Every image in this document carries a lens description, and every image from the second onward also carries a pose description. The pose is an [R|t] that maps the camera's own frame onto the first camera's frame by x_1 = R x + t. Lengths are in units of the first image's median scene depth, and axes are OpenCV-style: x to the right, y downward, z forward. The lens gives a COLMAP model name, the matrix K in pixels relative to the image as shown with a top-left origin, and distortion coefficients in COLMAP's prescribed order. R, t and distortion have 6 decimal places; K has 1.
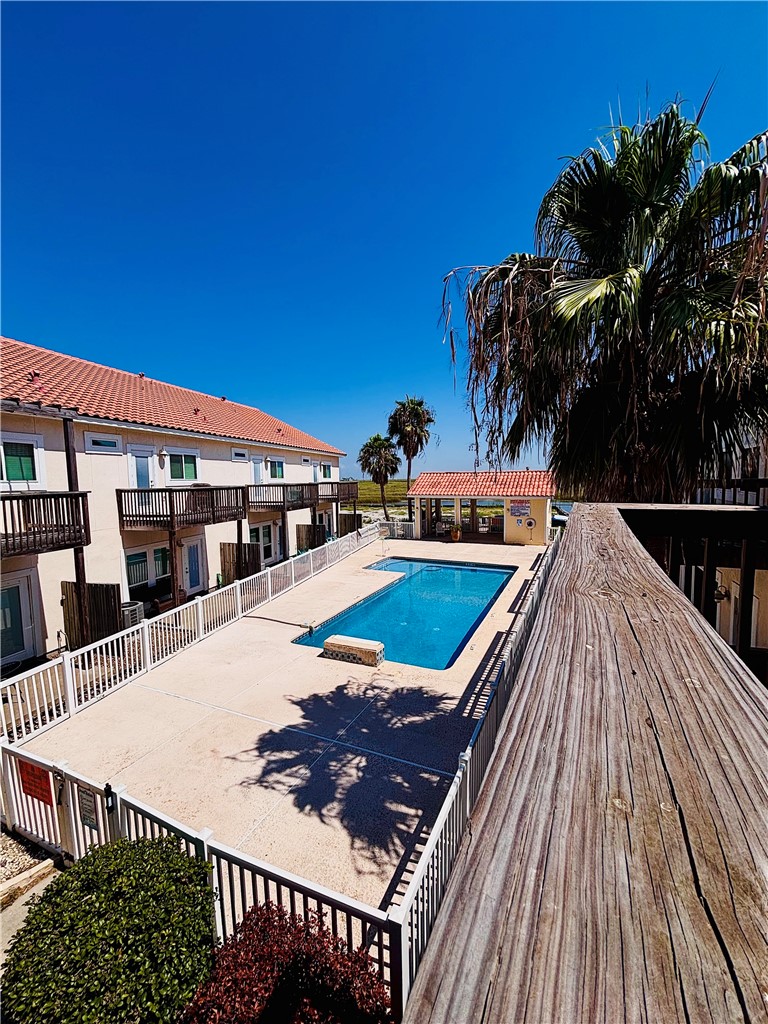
lens RADIAL K [[415.1, 0, 390.0], [0, 415.1, 512.2], [0, 0, 1]] dist [-0.005135, -0.000309]
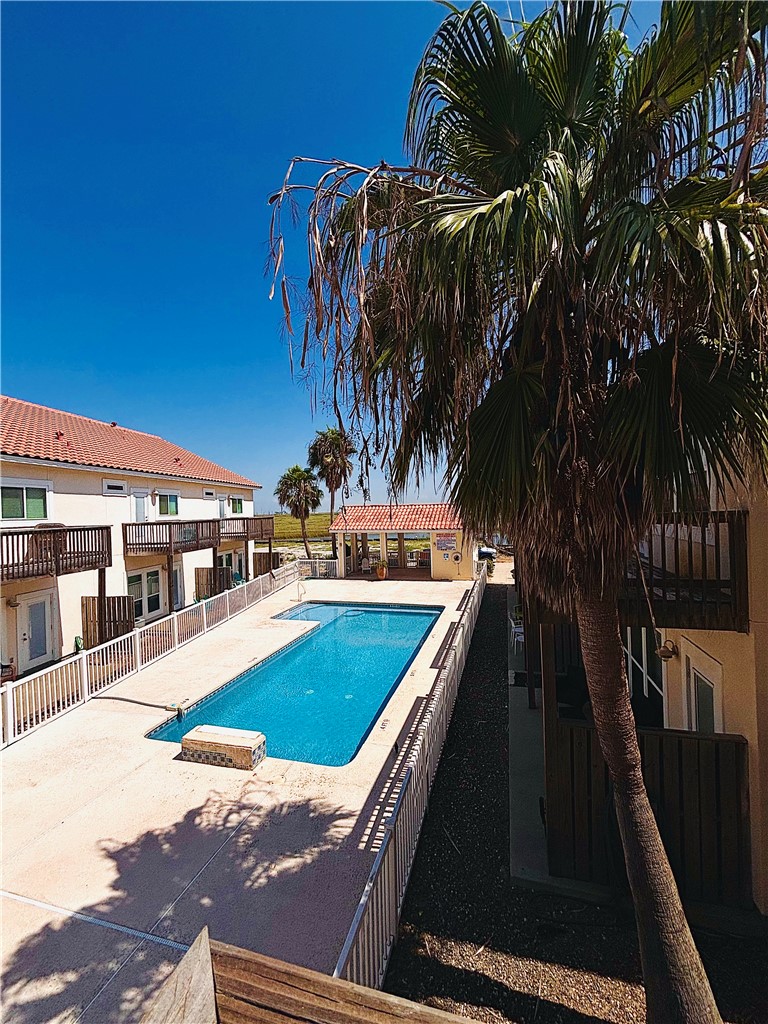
lens RADIAL K [[415.1, 0, 395.2], [0, 415.1, 513.9], [0, 0, 1]] dist [-0.005135, -0.000309]
pose [[0.985840, -0.015735, 0.166950, 0.059017], [0.028089, 0.997016, -0.071902, -0.012419], [-0.165320, 0.075574, 0.983340, 0.115037]]
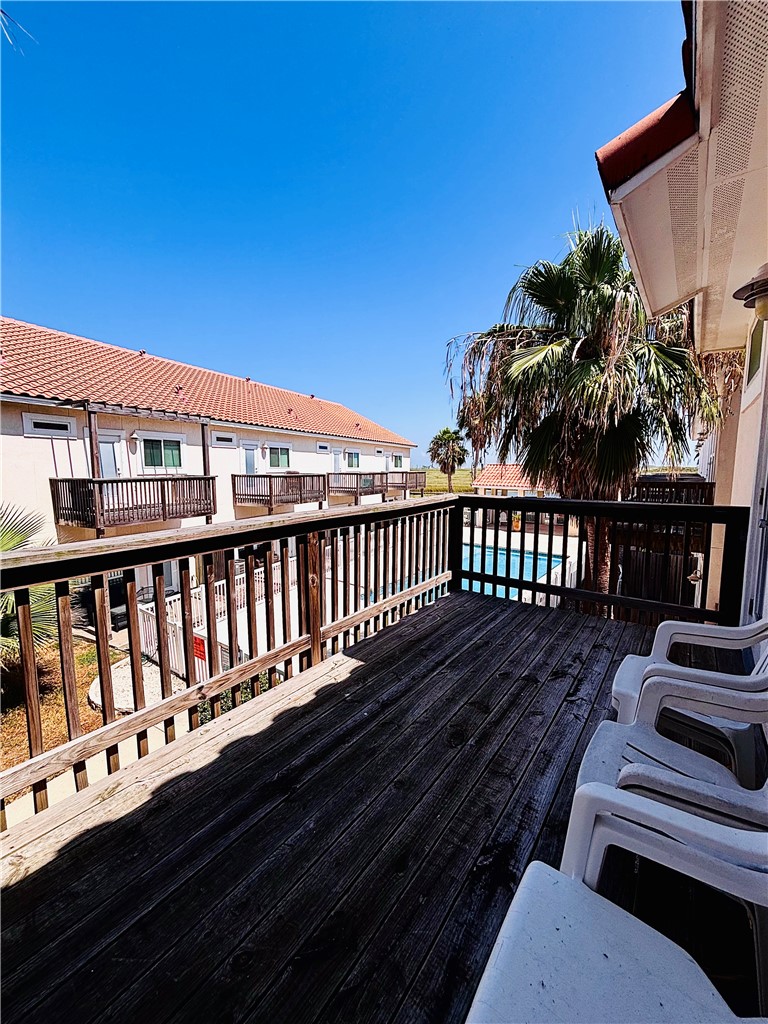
lens RADIAL K [[415.1, 0, 388.8], [0, 415.1, 518.3], [0, 0, 1]] dist [-0.005135, -0.000309]
pose [[0.980345, 0.044822, -0.192130, 0.075478], [-0.036356, 0.998216, 0.047370, 0.003101], [0.193910, -0.039454, 0.980226, -0.173786]]
